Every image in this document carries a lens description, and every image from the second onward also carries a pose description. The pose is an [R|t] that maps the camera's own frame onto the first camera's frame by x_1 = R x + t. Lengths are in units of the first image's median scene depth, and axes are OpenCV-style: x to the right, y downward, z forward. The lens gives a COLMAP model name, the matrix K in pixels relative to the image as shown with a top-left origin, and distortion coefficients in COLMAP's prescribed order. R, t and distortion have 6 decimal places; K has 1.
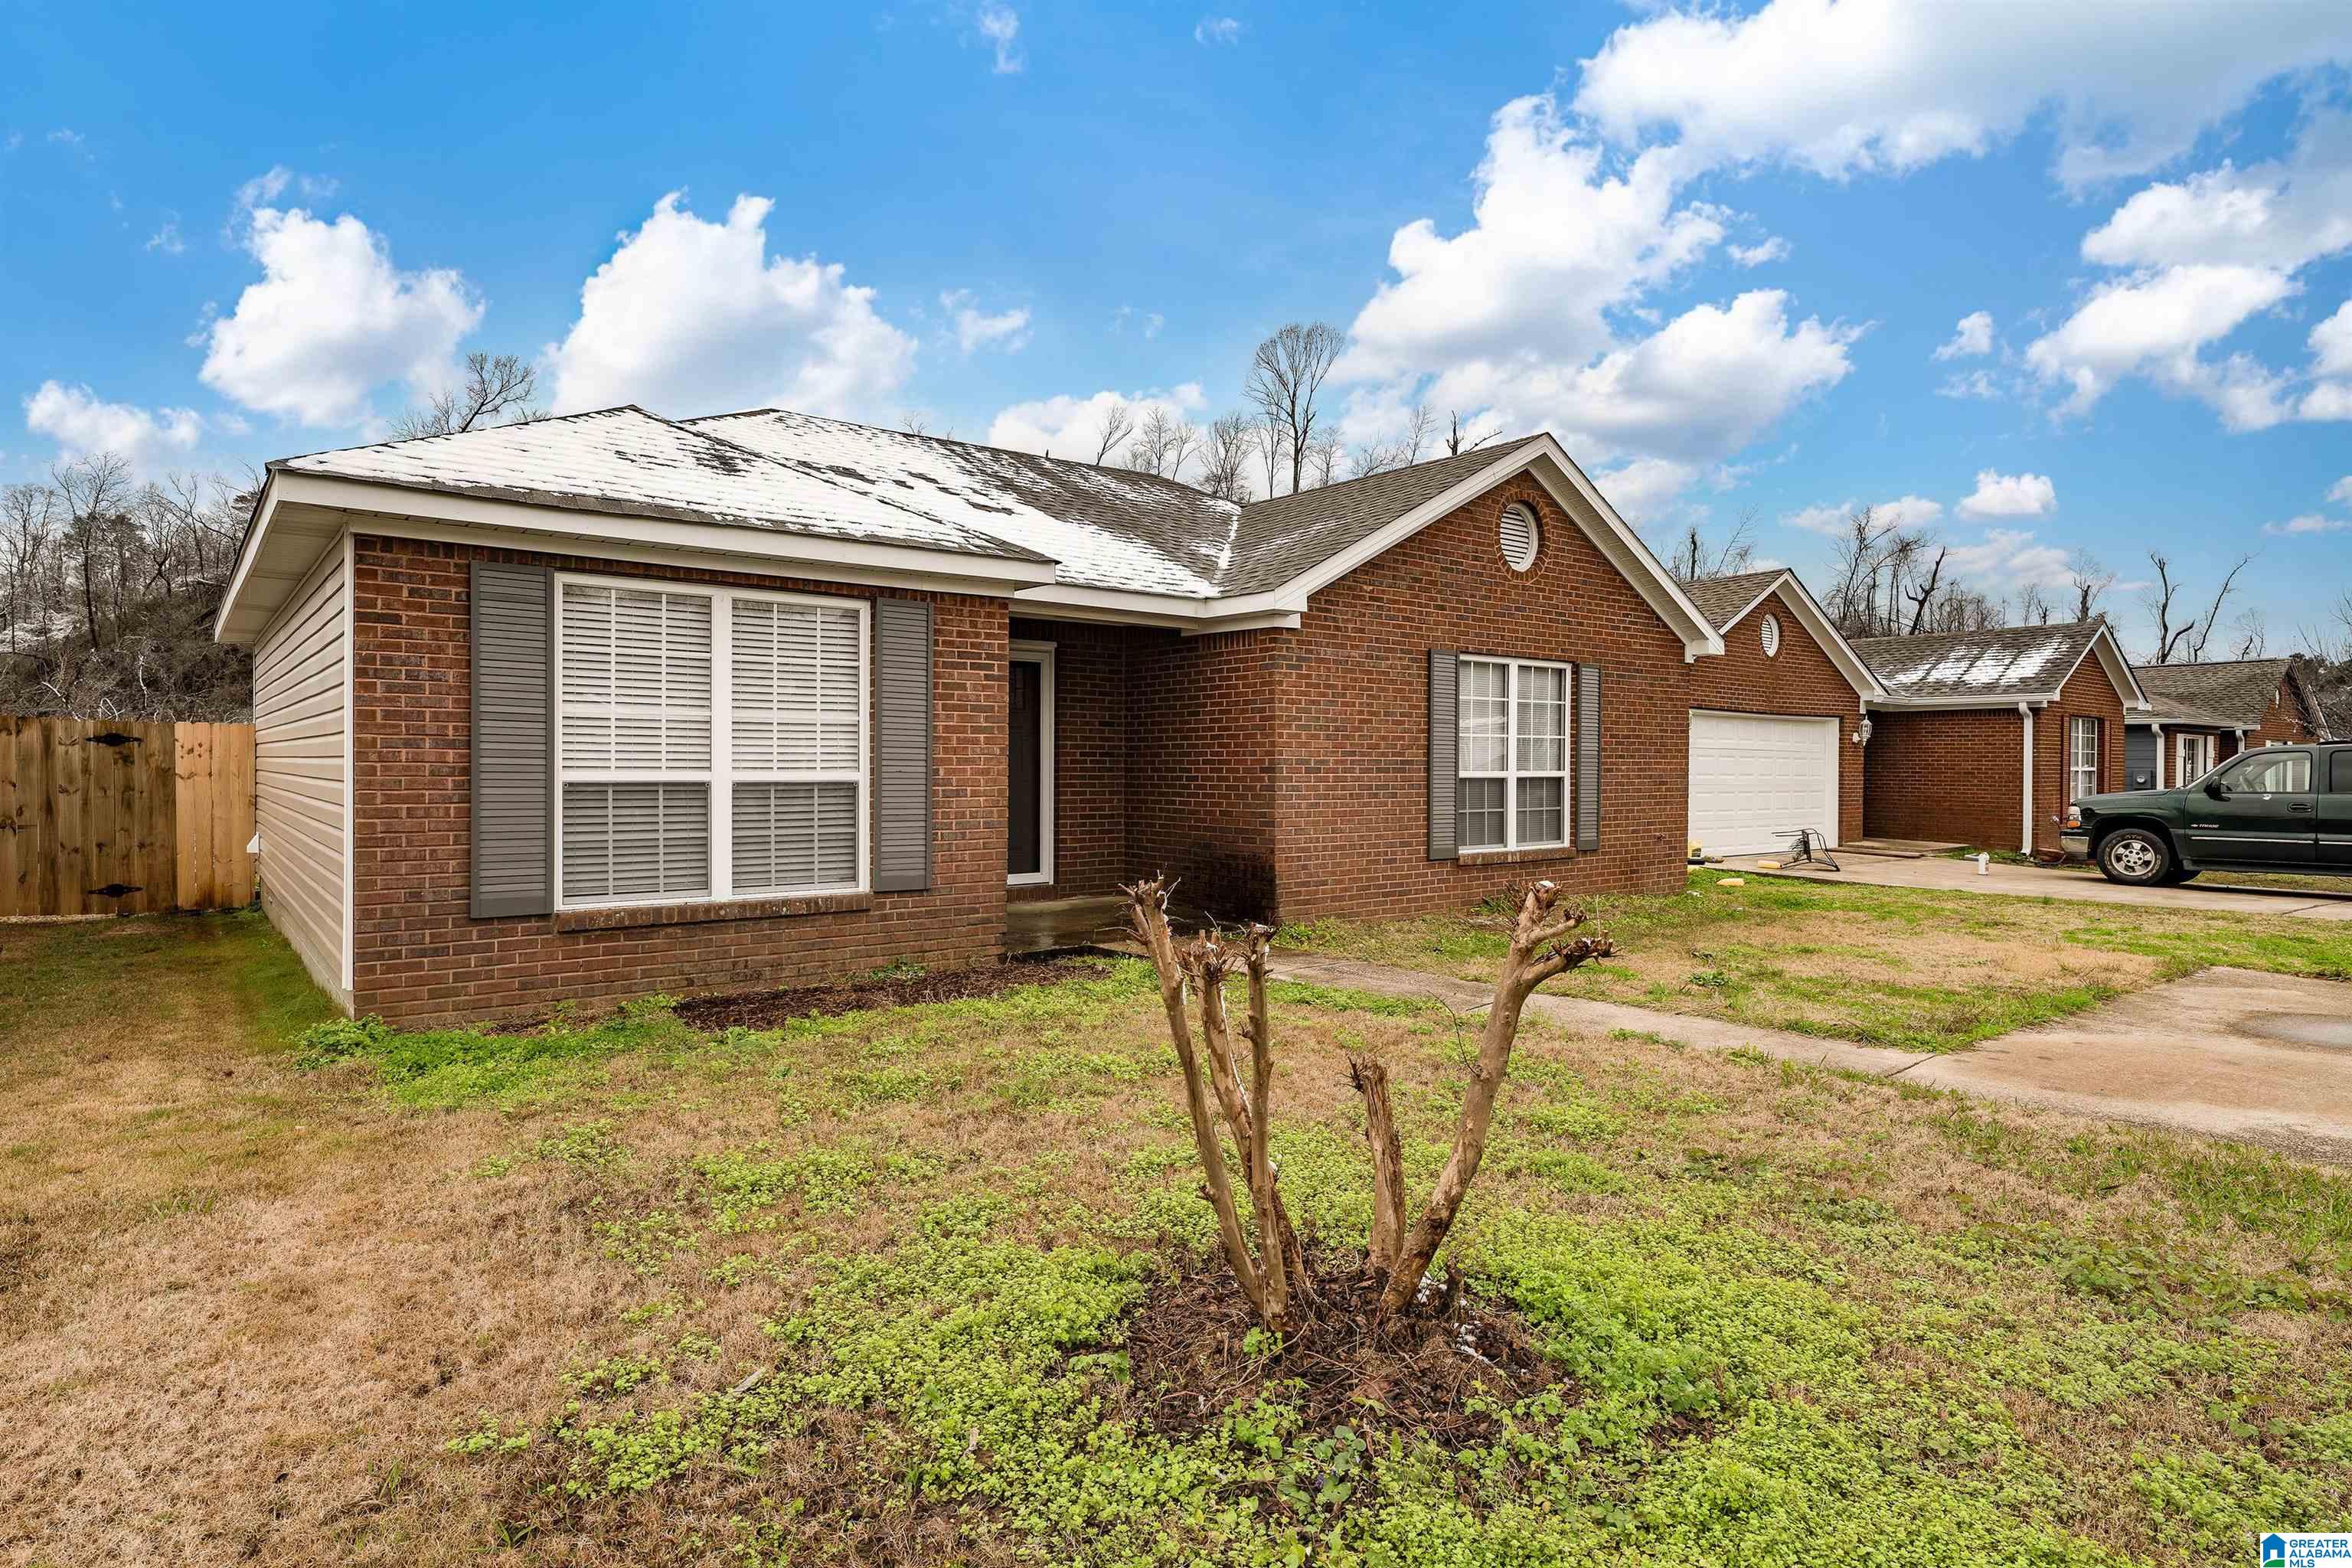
lens RADIAL K [[1261.7, 0, 1176.0], [0, 1261.7, 784.0], [0, 0, 1]] dist [0.000625, 0.000157]
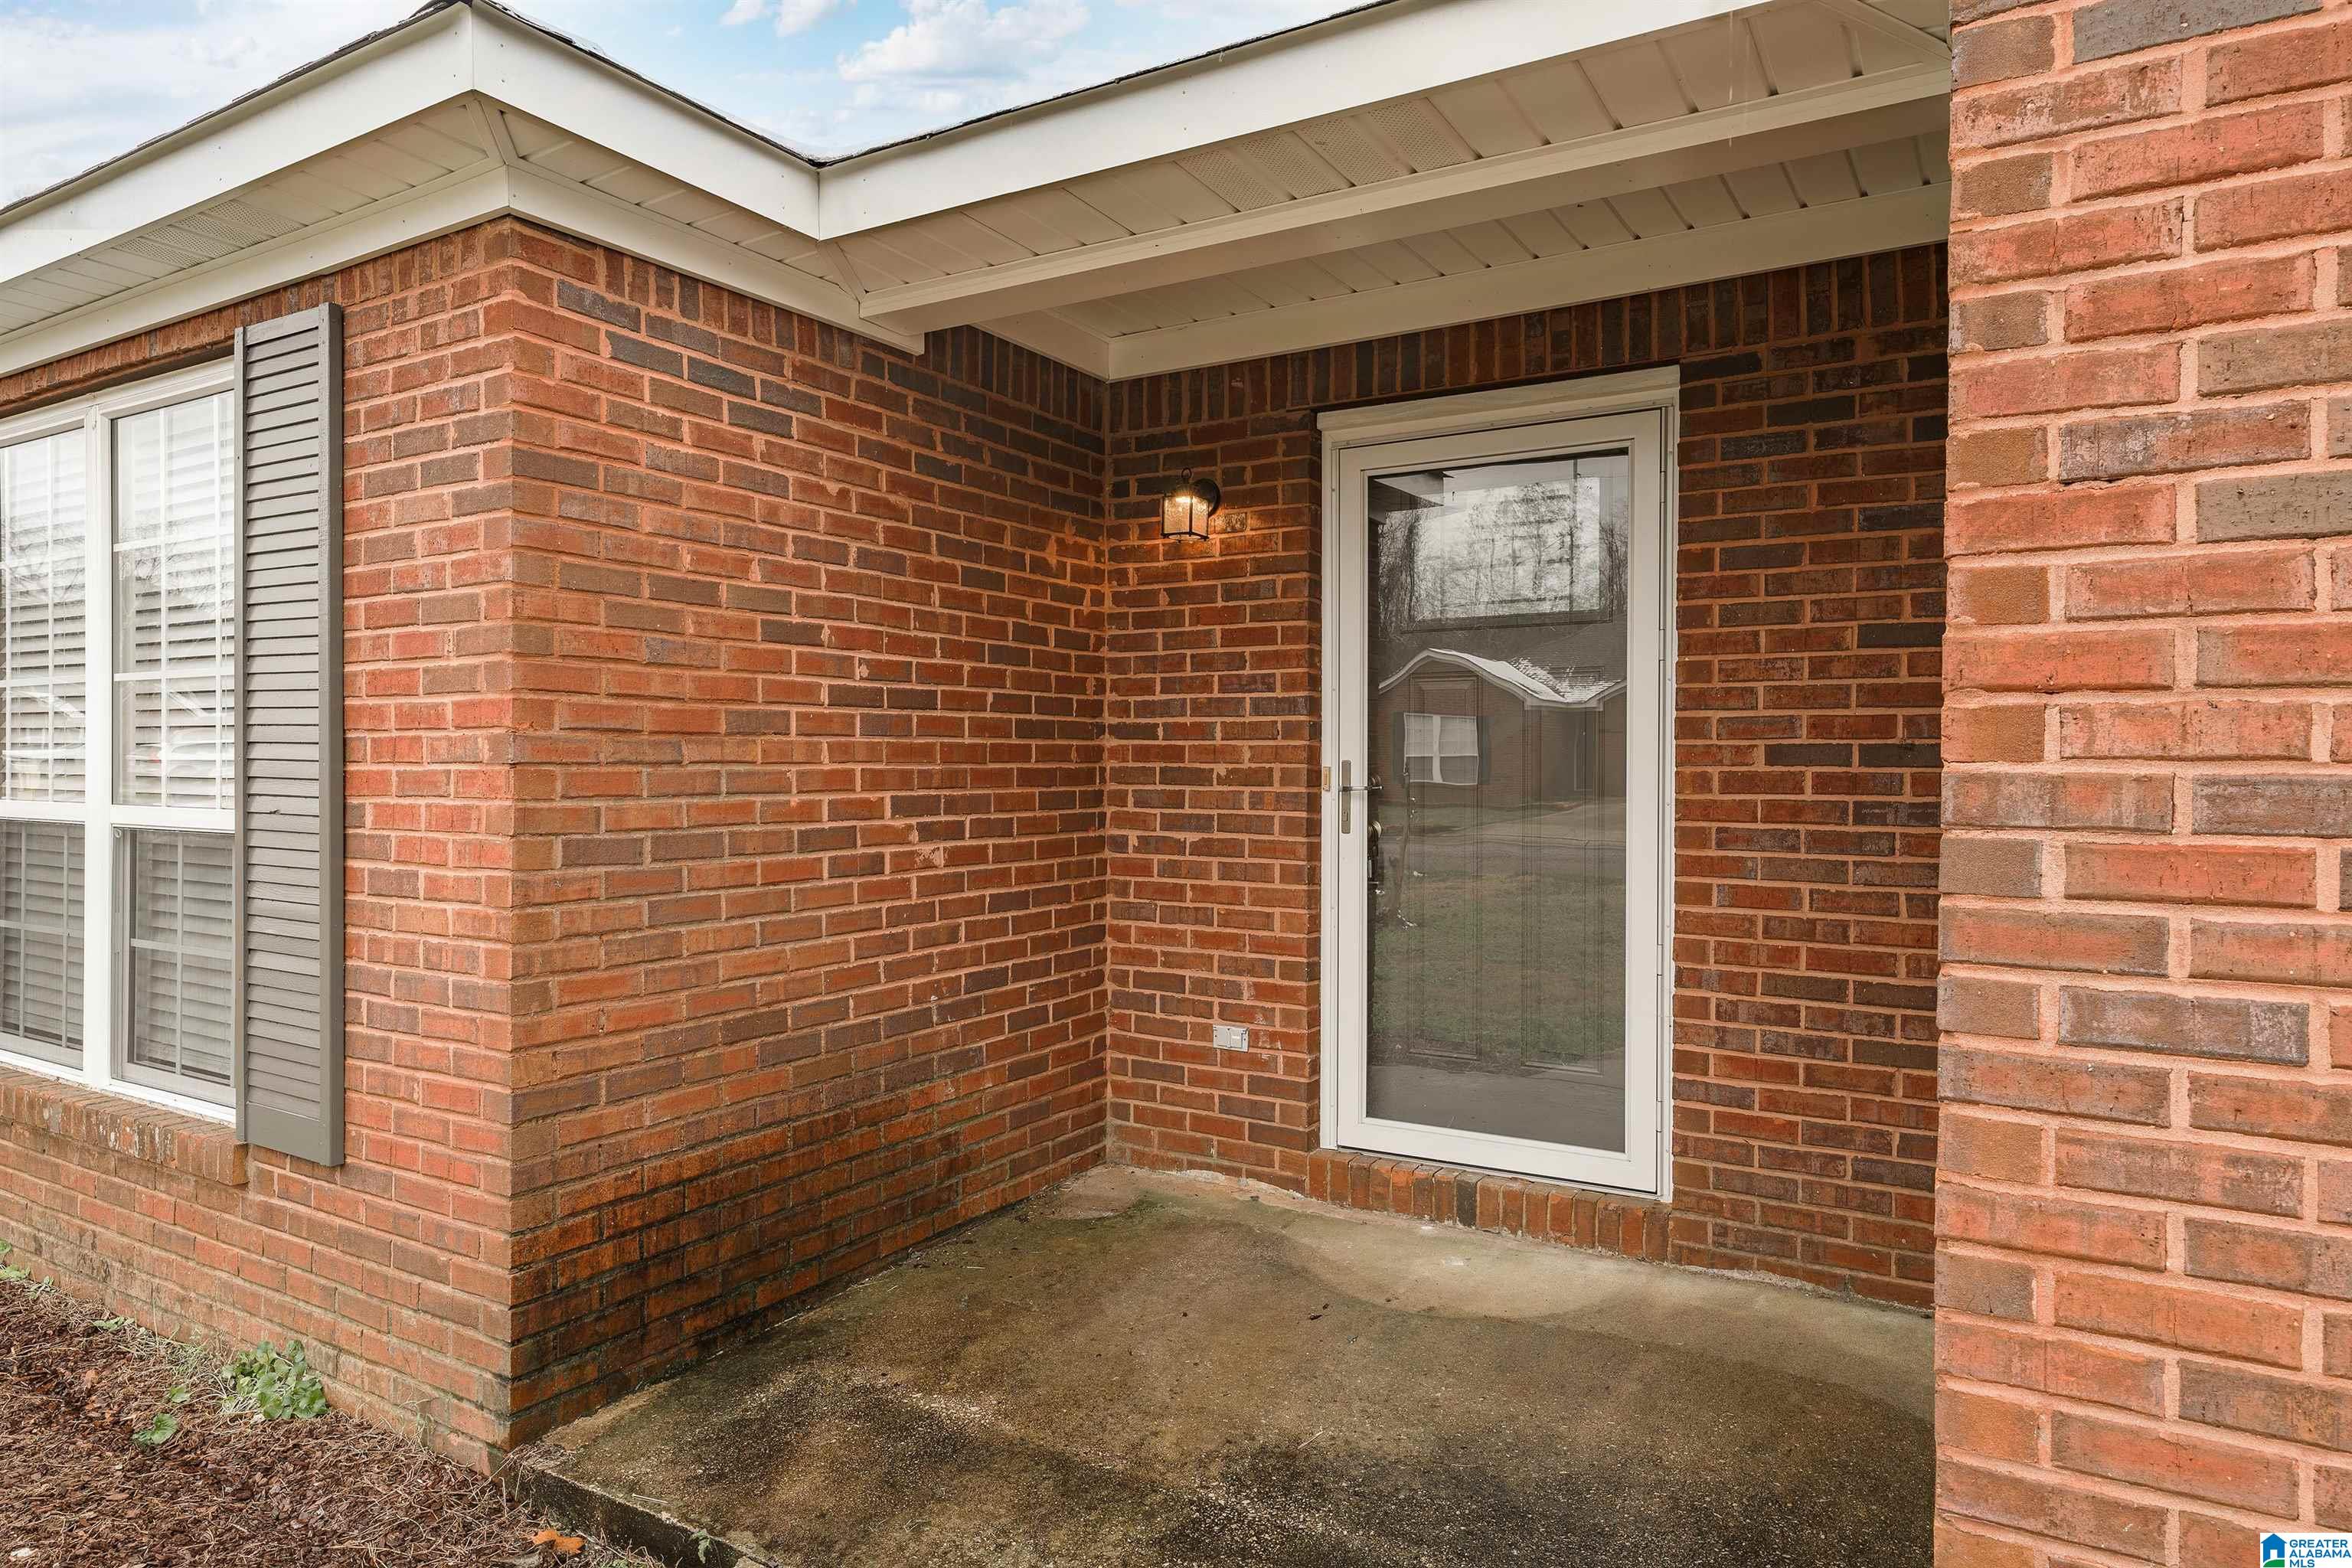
lens RADIAL K [[1403.5, 0, 1175.6], [0, 1403.5, 777.9], [0, 0, 1]] dist [0.001930, 0.000149]
pose [[0.345117, 0.009379, -0.938513, 0.186434], [-0.016239, 0.999860, 0.004020, -0.019890], [0.938419, 0.013853, 0.345221, 0.876608]]
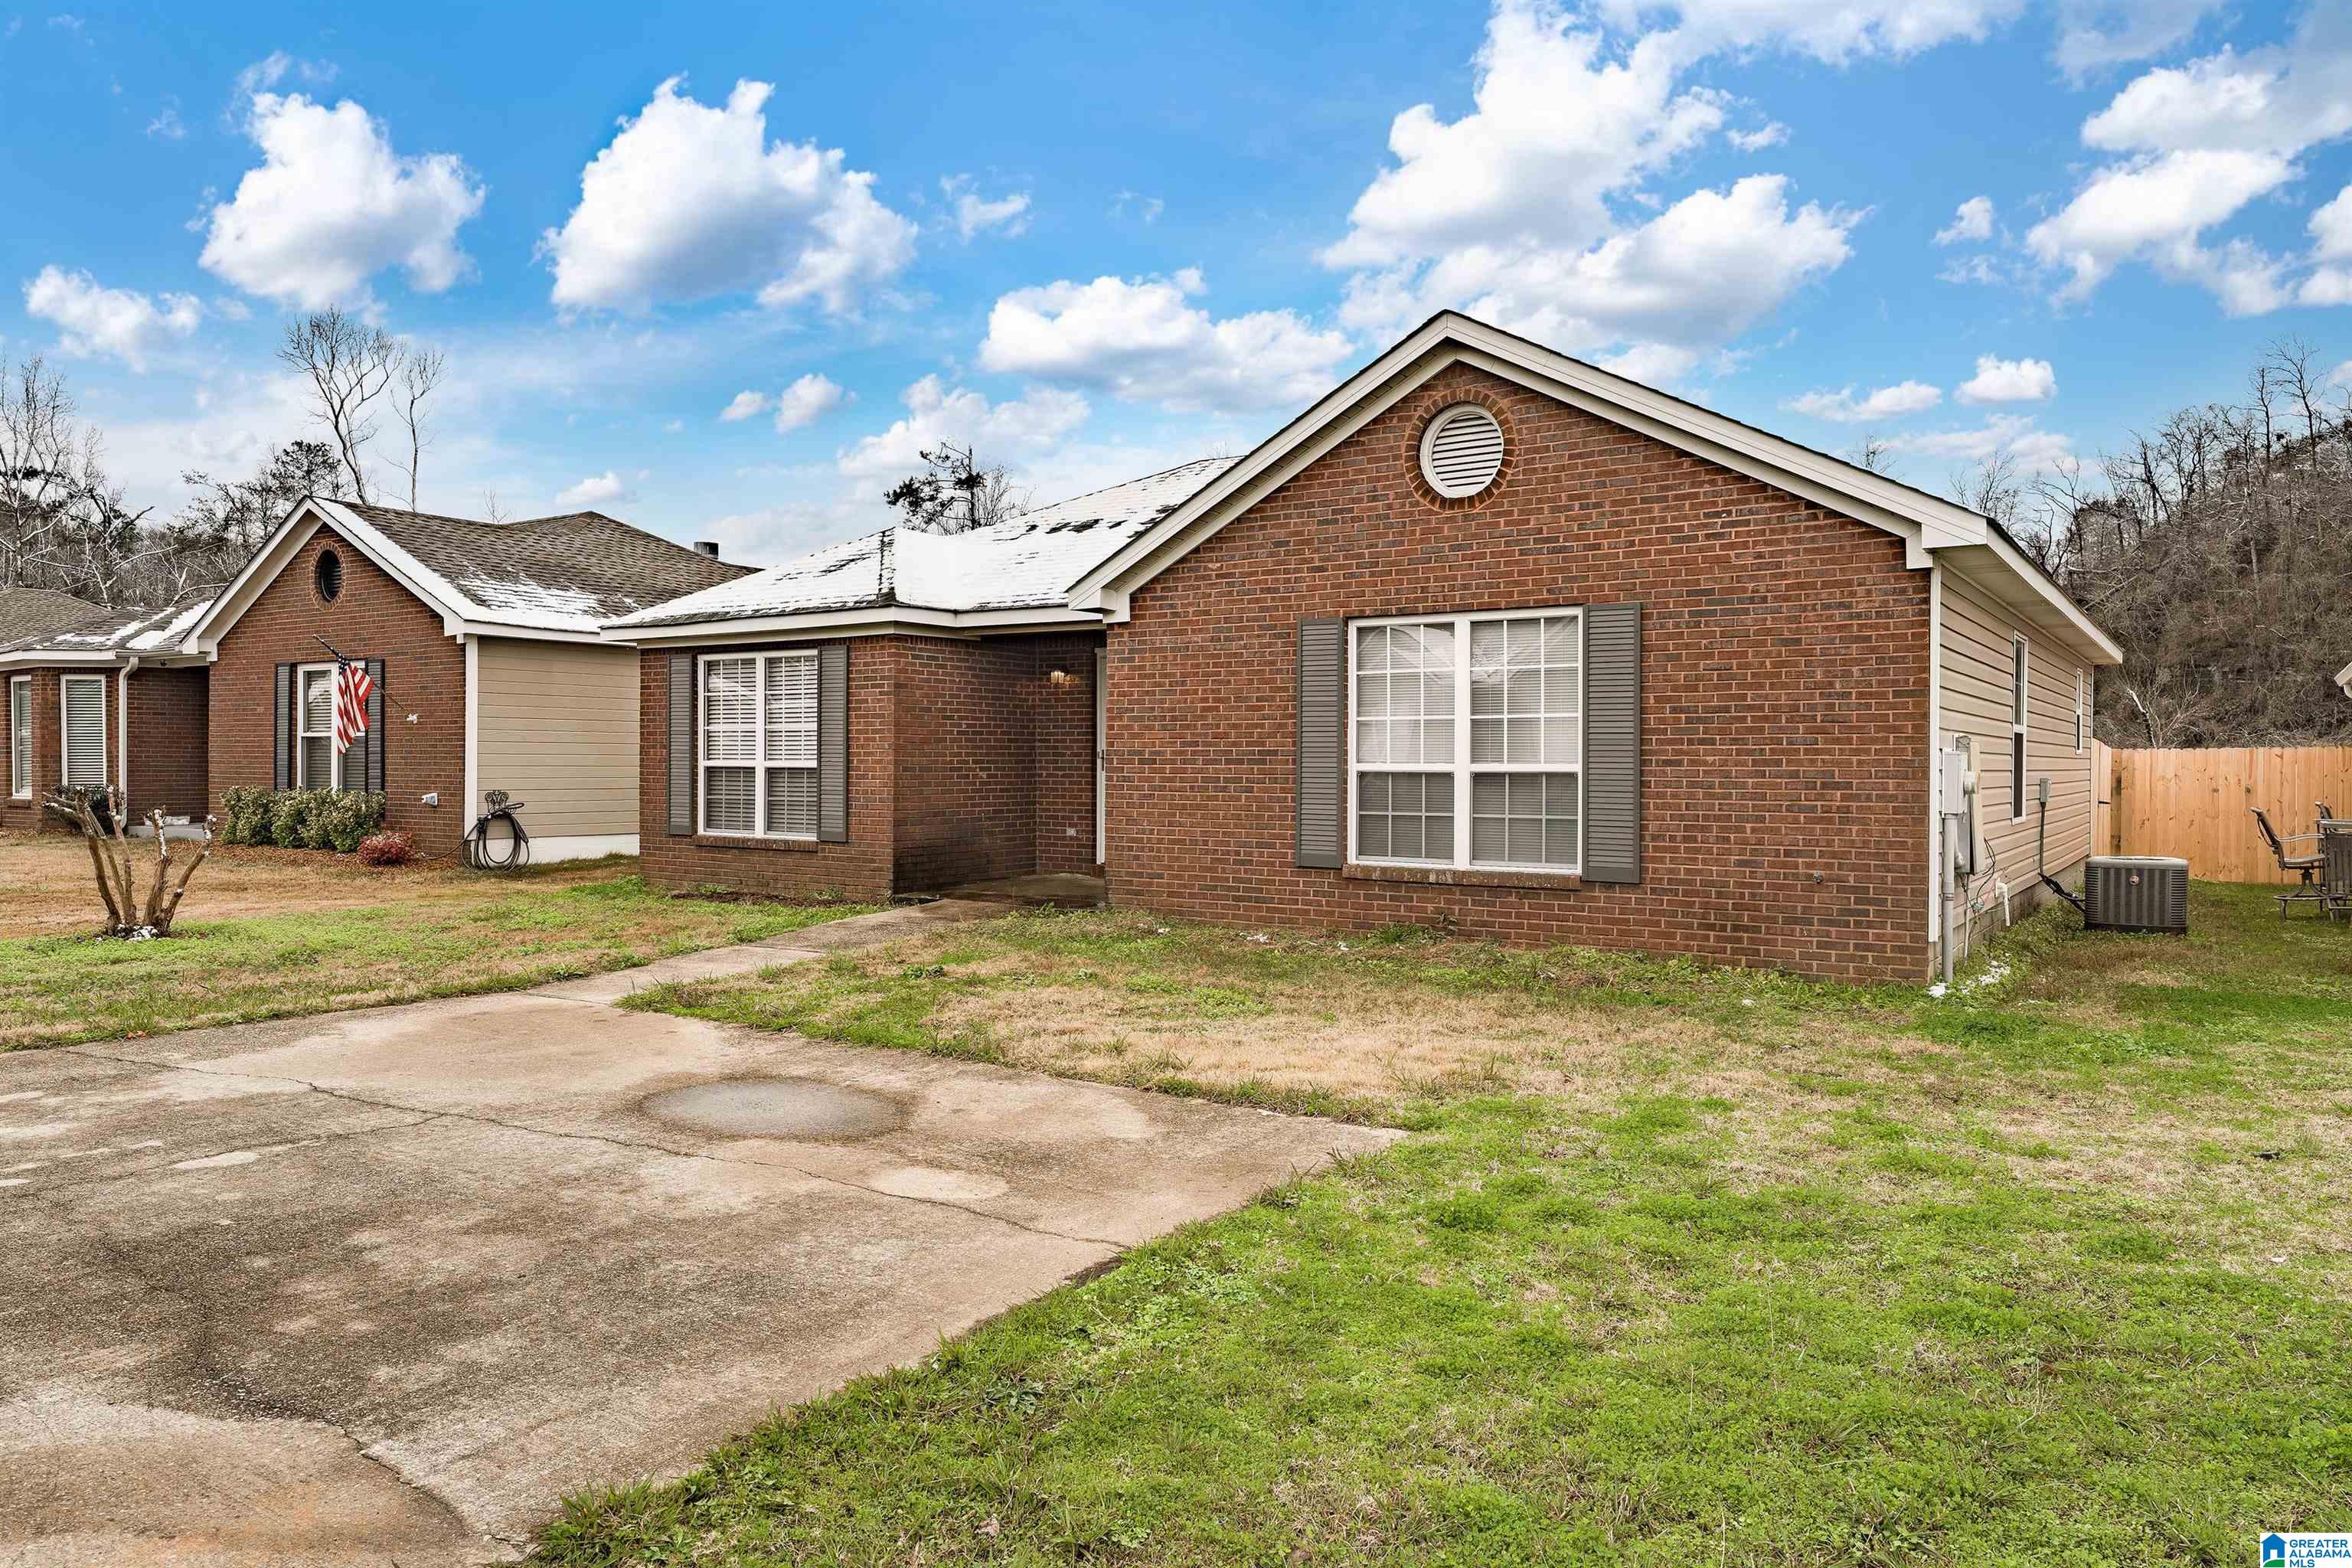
lens RADIAL K [[1560.5, 0, 1173.5], [0, 1560.5, 787.9], [0, 0, 1]] dist [-0.000318, -0.000384]
pose [[0.291080, 0.013487, -0.956604, 1.326694], [-0.017257, 0.999812, 0.008845, -0.001158], [0.956543, 0.013934, 0.291258, 0.679365]]
